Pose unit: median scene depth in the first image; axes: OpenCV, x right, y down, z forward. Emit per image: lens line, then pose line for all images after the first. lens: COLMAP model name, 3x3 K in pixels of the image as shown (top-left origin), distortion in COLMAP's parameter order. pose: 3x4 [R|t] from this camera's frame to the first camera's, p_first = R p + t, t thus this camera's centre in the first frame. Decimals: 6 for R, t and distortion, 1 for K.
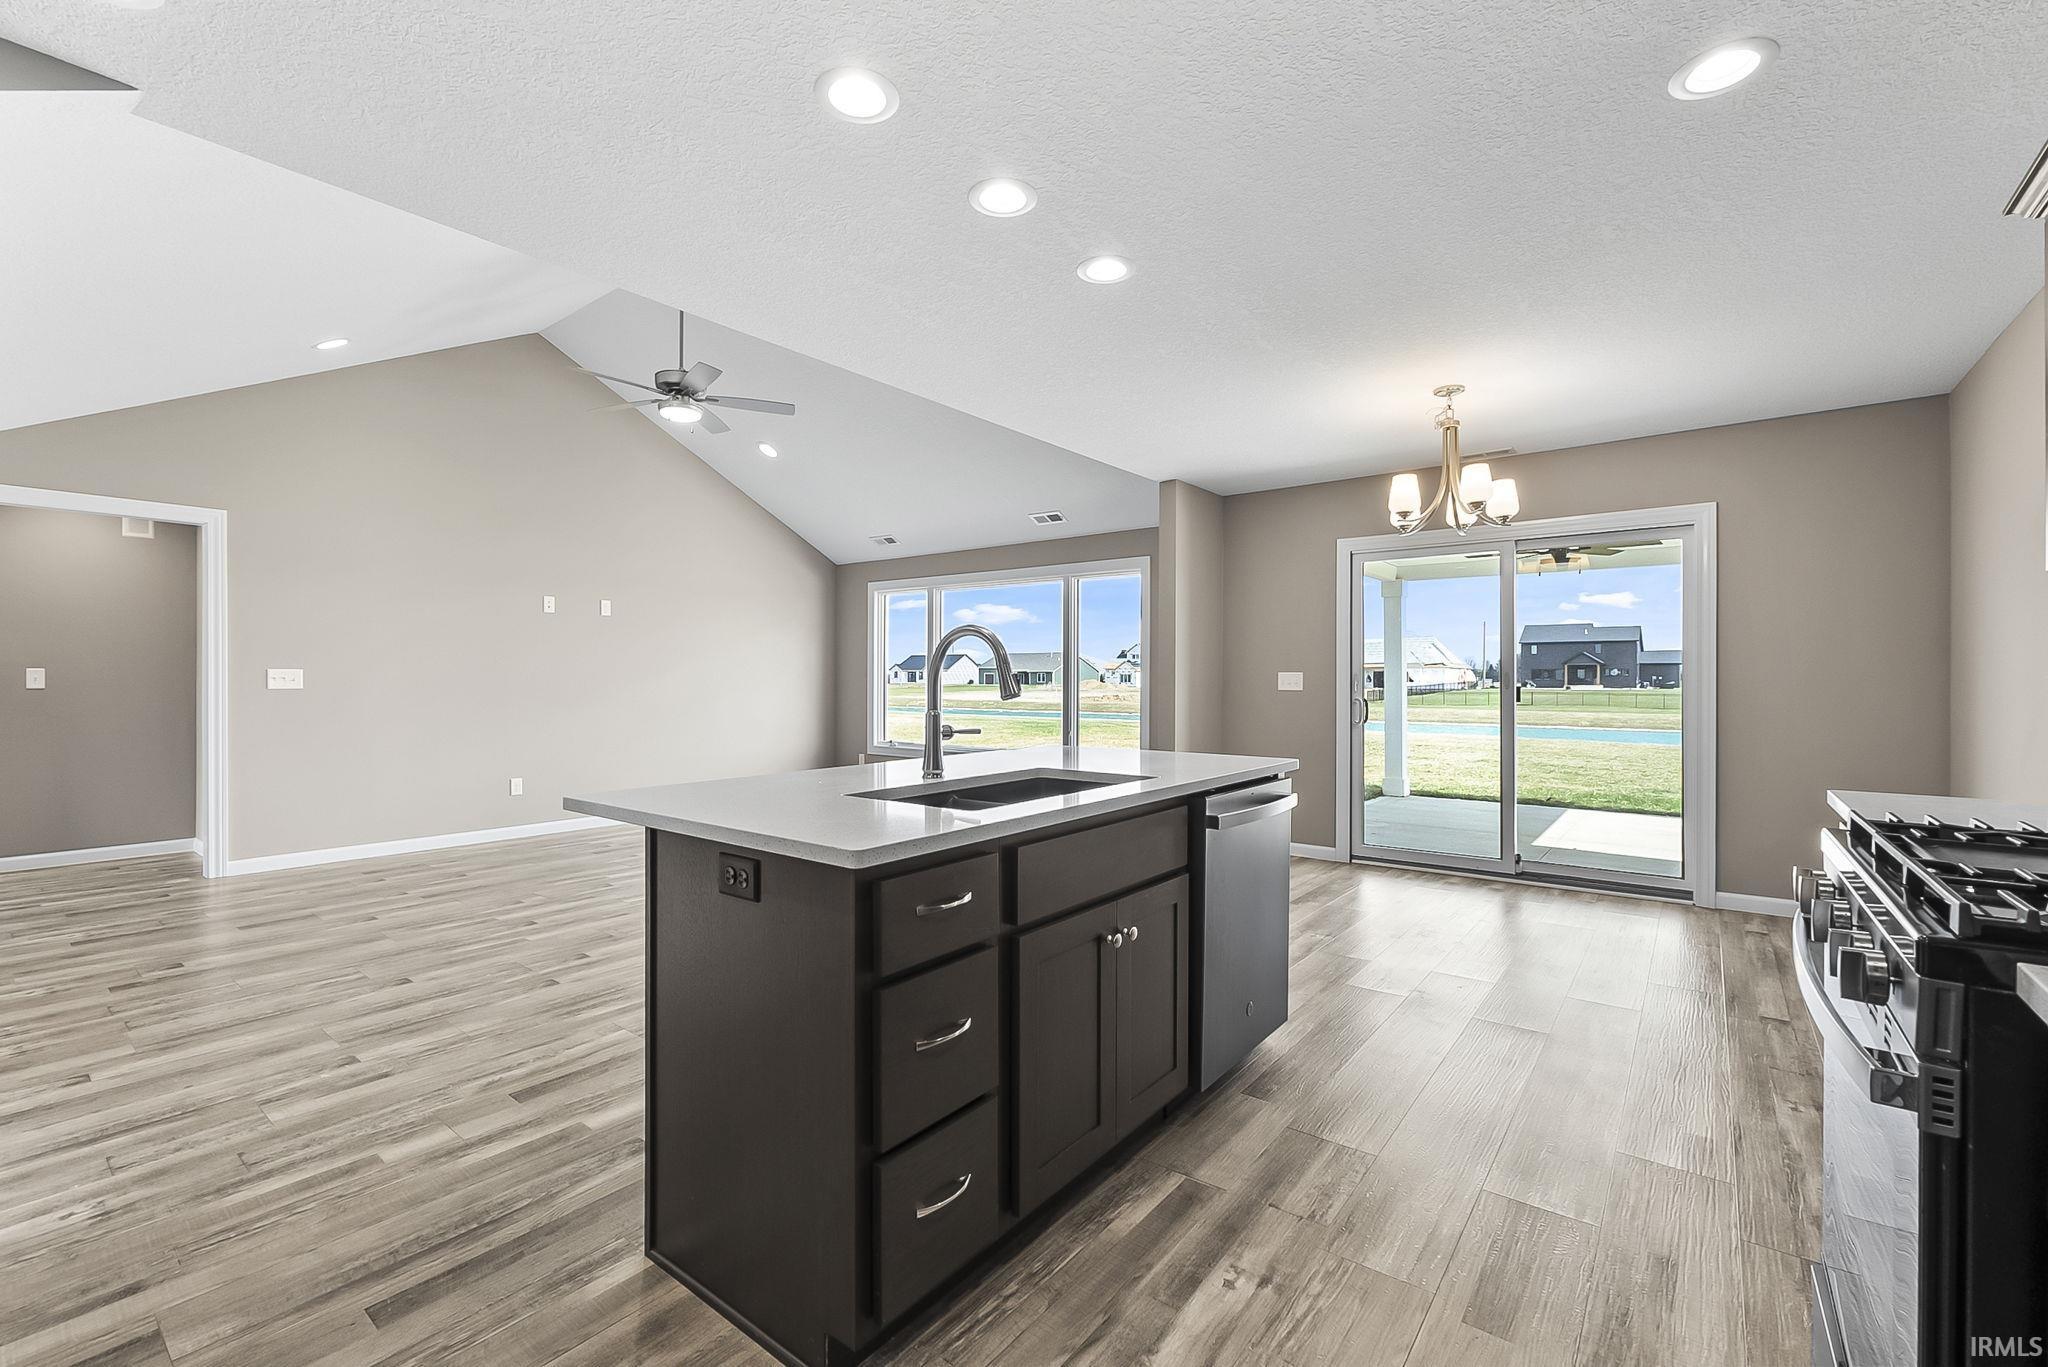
lens RADIAL K [[870.8, 0, 1020.2], [0, 870.8, 684.1], [0, 0, 1]] dist [-0.007252, 0.000061]
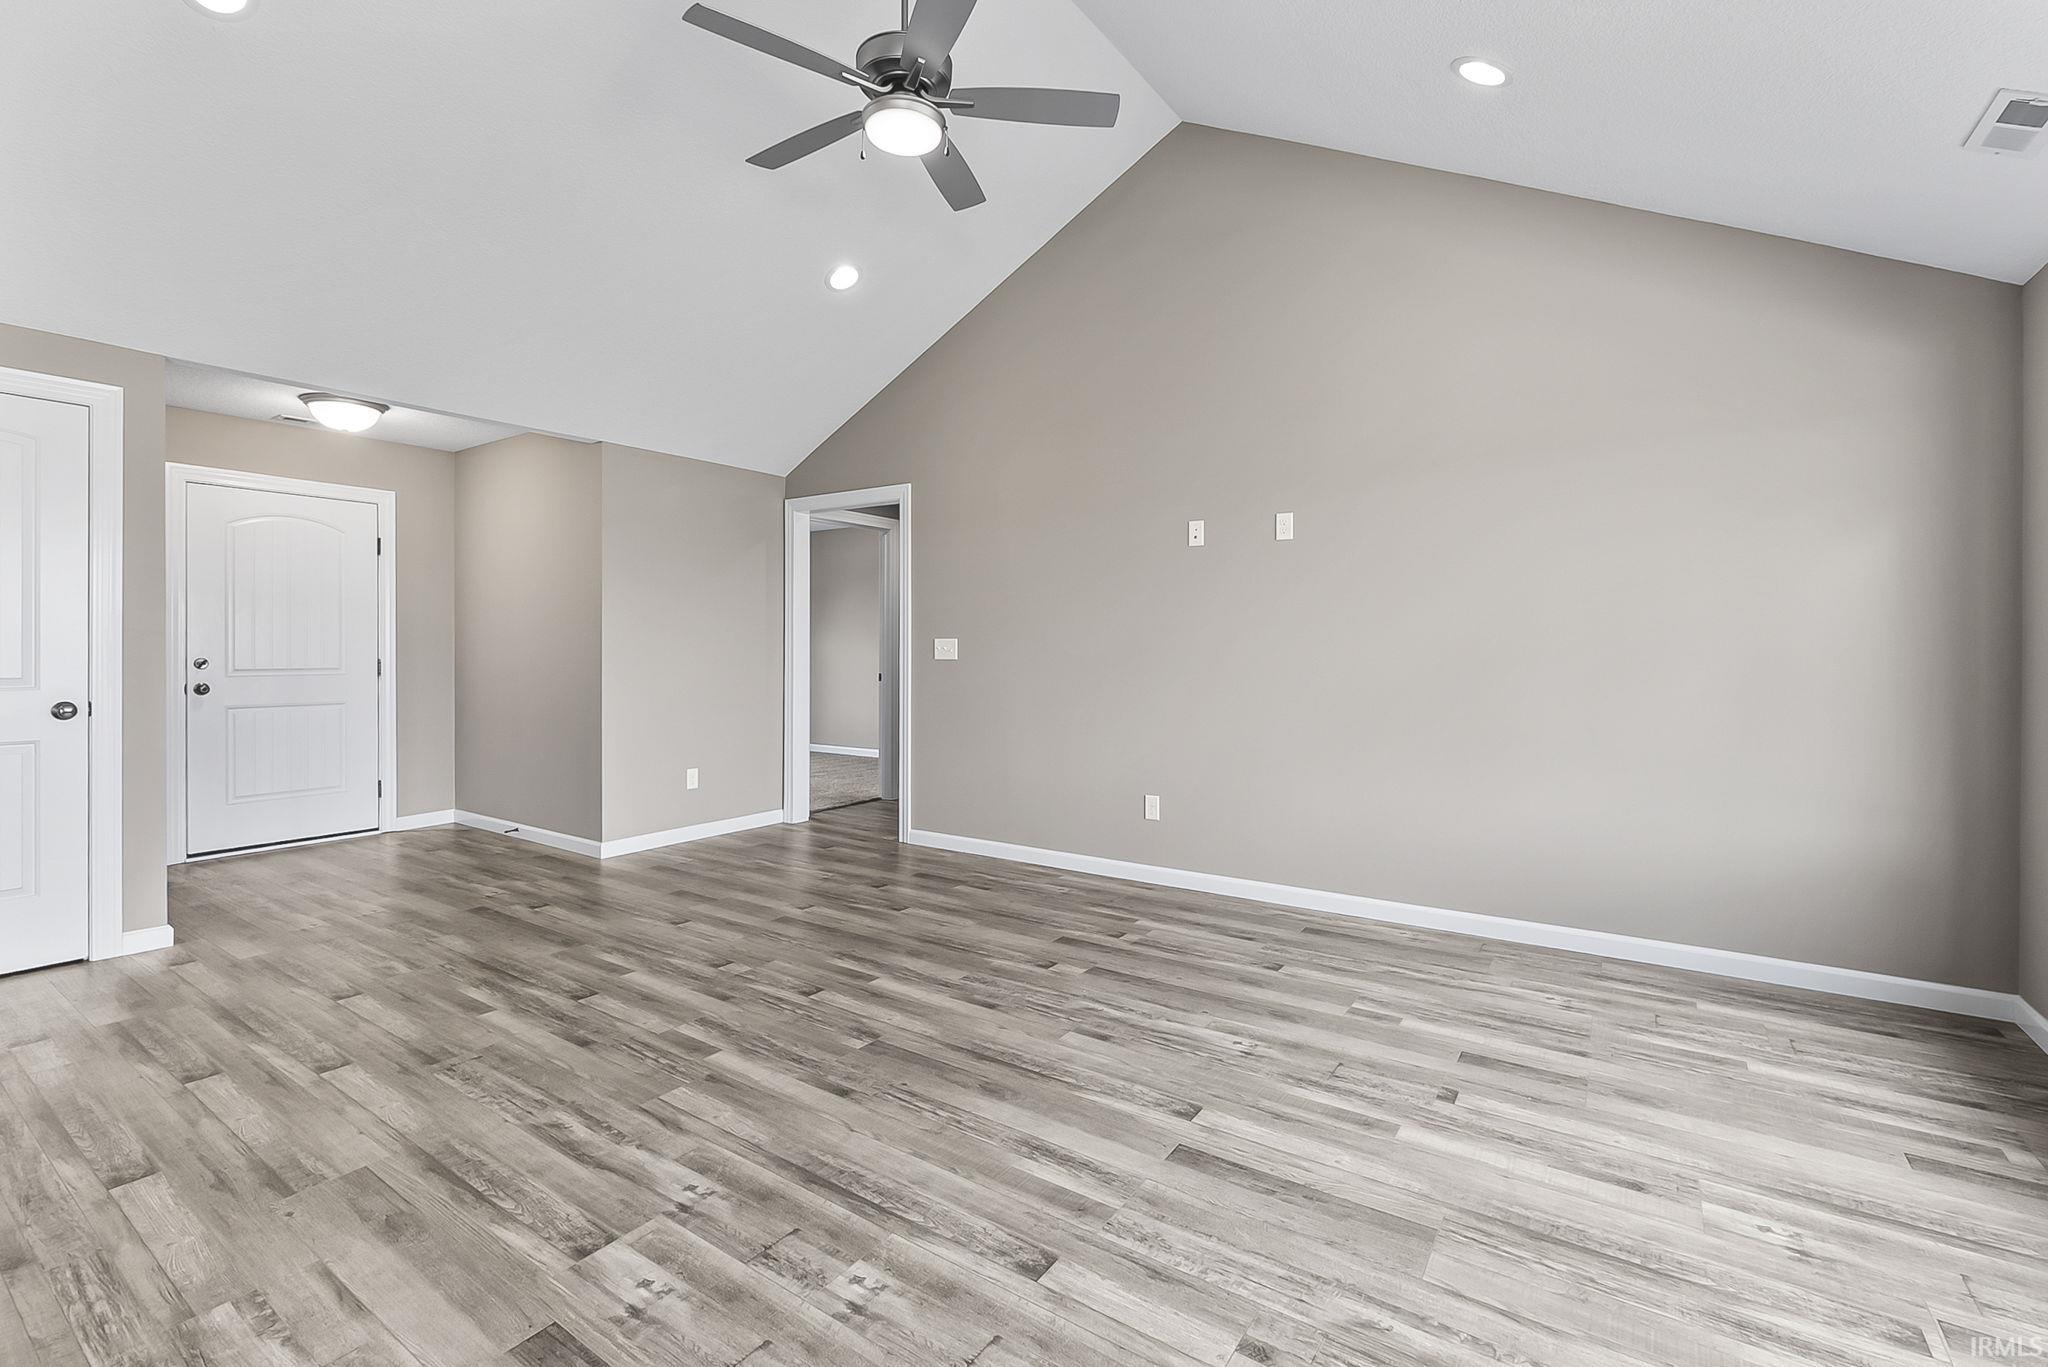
lens RADIAL K [[902.0, 0, 1009.2], [0, 902.0, 648.5], [0, 0, 1]] dist [-0.007993, -0.000425]
pose [[0.061432, -0.001185, -0.998111, 0.291779], [-0.006886, 0.999975, -0.001611, -0.011220], [0.998088, 0.006971, 0.061422, 2.054841]]
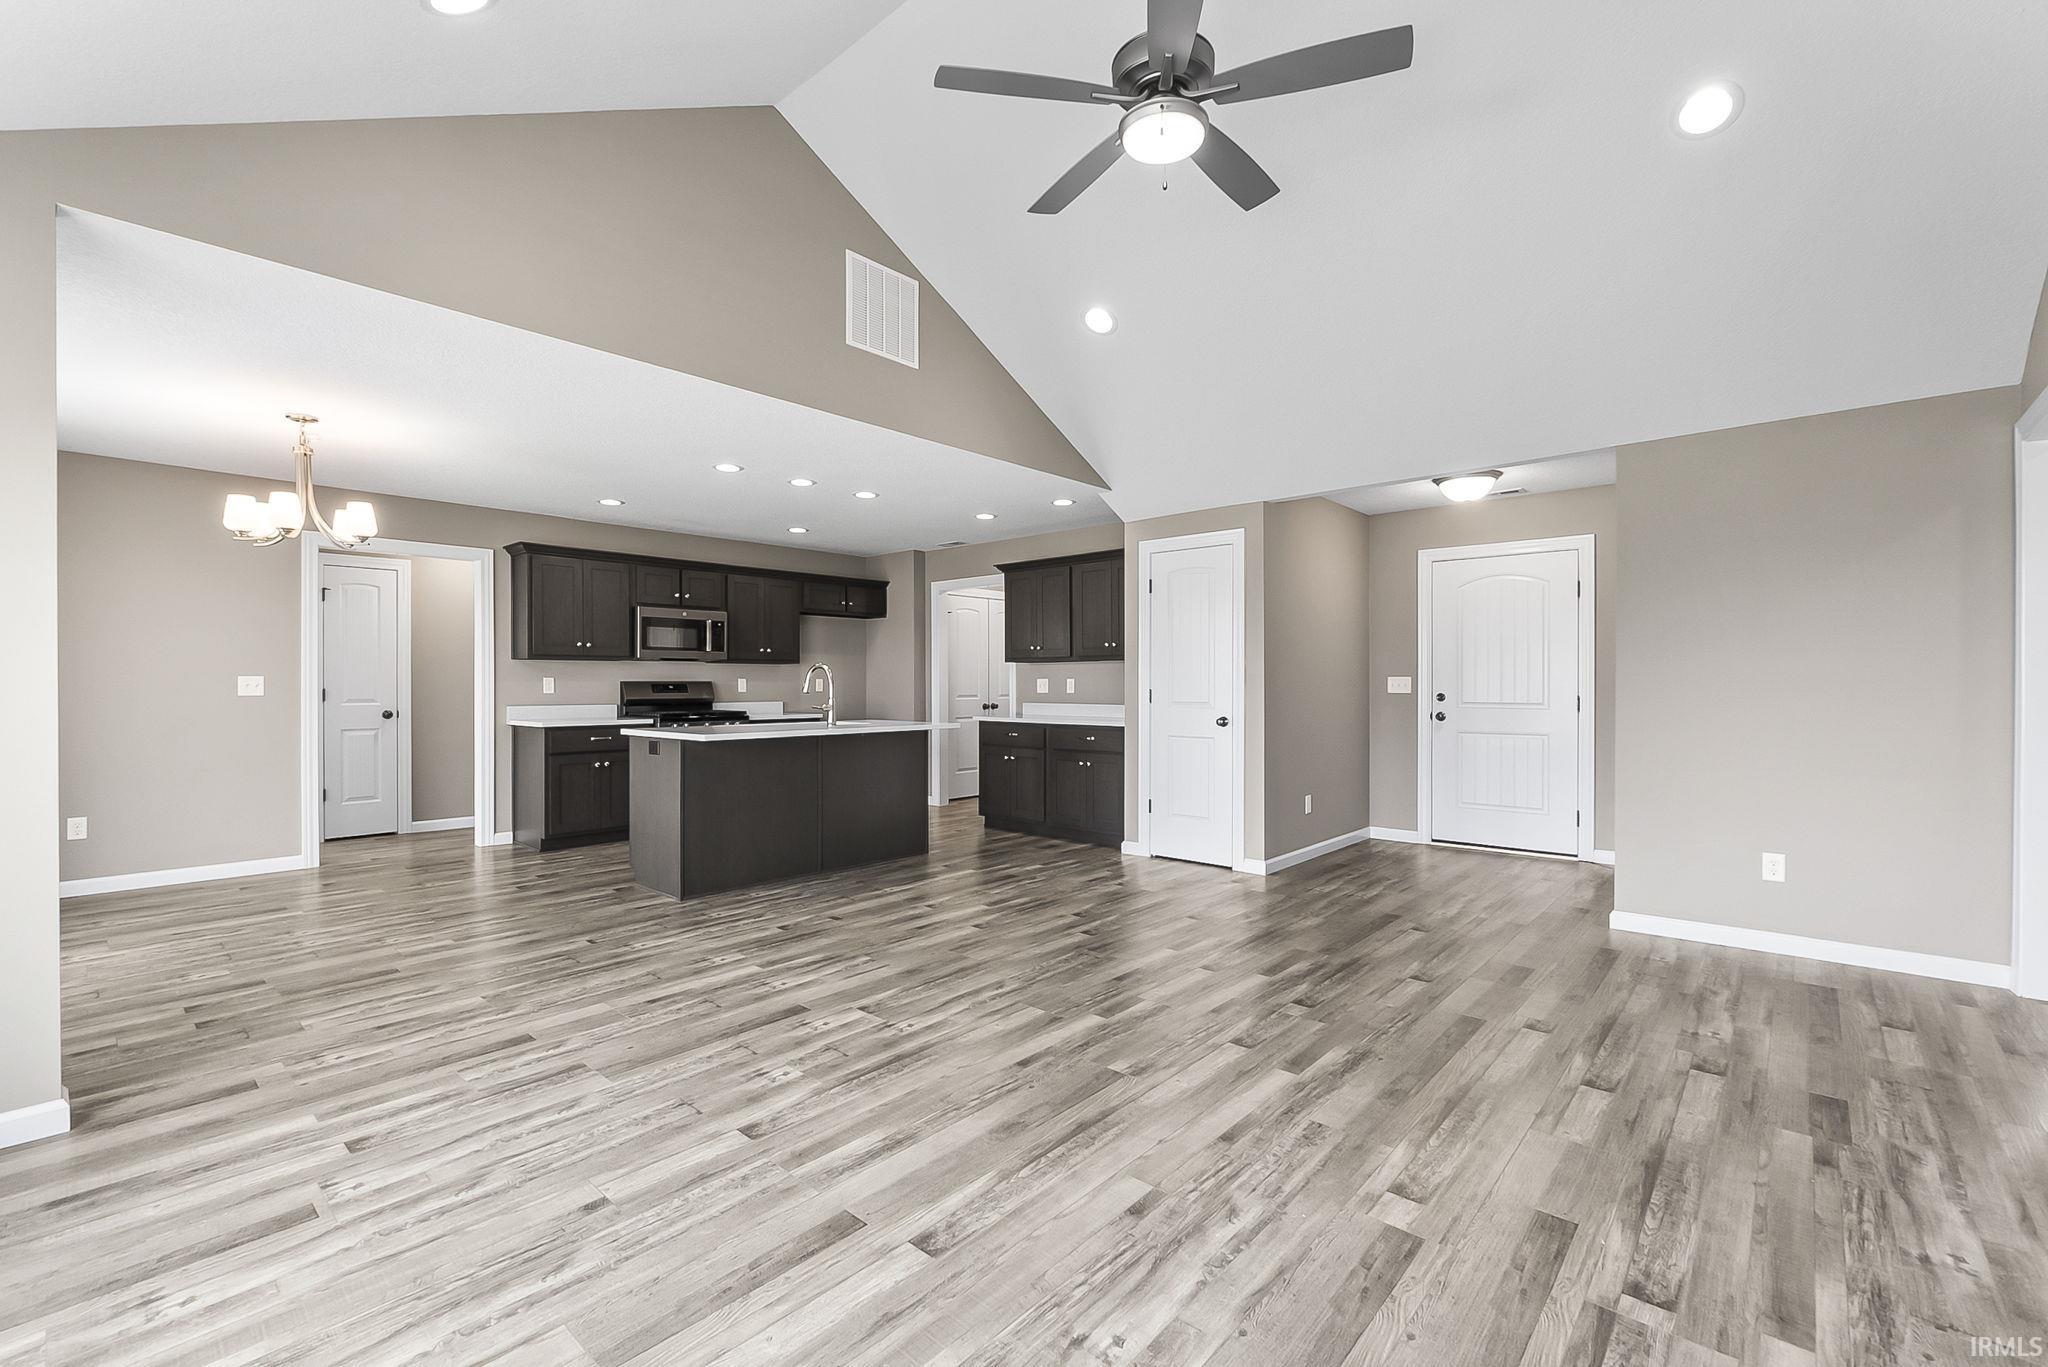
lens RADIAL K [[870.8, 0, 1020.2], [0, 870.8, 684.1], [0, 0, 1]] dist [-0.007252, 0.000061]
pose [[-0.998065, -0.000066, 0.062179, -0.680909], [0.000251, 0.999987, 0.005088, -0.020252], [-0.062178, 0.005094, -0.998052, 2.972017]]
